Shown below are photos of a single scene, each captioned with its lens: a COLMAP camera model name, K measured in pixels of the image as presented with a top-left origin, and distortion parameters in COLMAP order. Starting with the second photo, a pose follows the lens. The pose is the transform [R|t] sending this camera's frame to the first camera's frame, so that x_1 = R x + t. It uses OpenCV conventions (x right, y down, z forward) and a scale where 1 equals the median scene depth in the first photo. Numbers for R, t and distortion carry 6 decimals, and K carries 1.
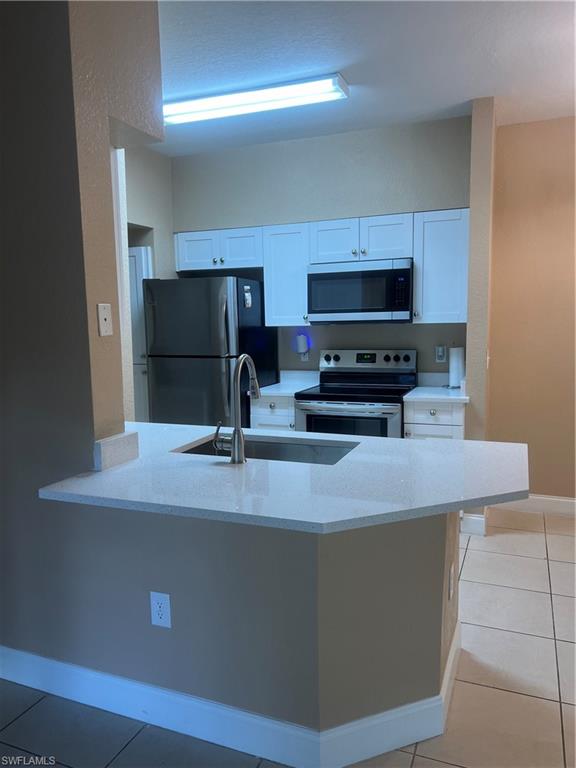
lens RADIAL K [[578.2, 0, 287.7], [0, 578.2, 385.5], [0, 0, 1]] dist [0.040724, -0.045739]
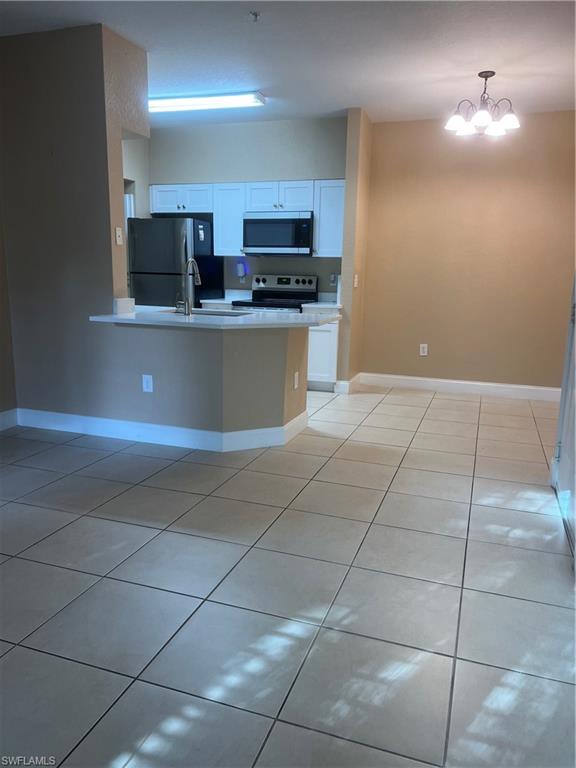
lens RADIAL K [[578.2, 0, 285.8], [0, 578.2, 389.6], [0, 0, 1]] dist [0.040724, -0.045739]
pose [[0.997872, 0.028666, 0.058564, 0.069259], [-0.033820, 0.995458, 0.088998, 0.100901], [-0.055747, -0.090789, 0.994309, -0.497627]]
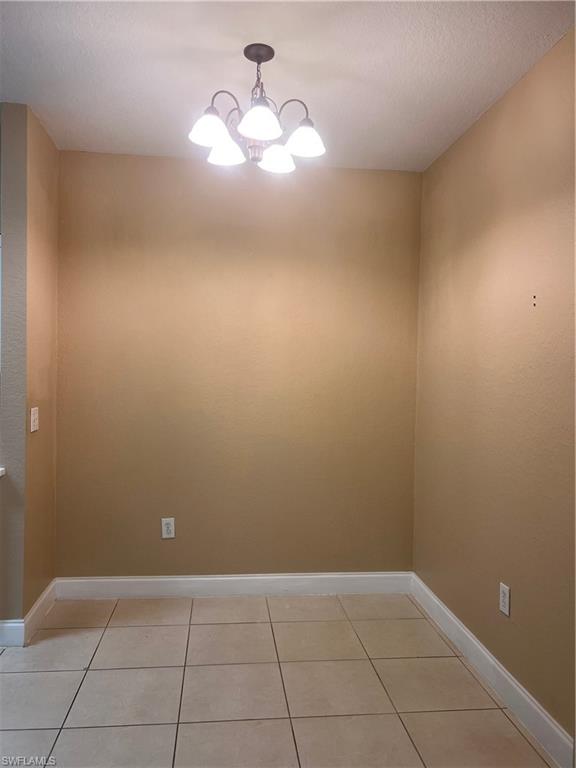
lens RADIAL K [[578.2, 0, 287.7], [0, 578.2, 386.7], [0, 0, 1]] dist [0.040724, -0.045739]
pose [[0.875821, 0.023730, 0.482051, 0.238046], [0.017528, 0.996568, -0.080903, -0.017885], [-0.482317, 0.079306, 0.872400, 0.106527]]
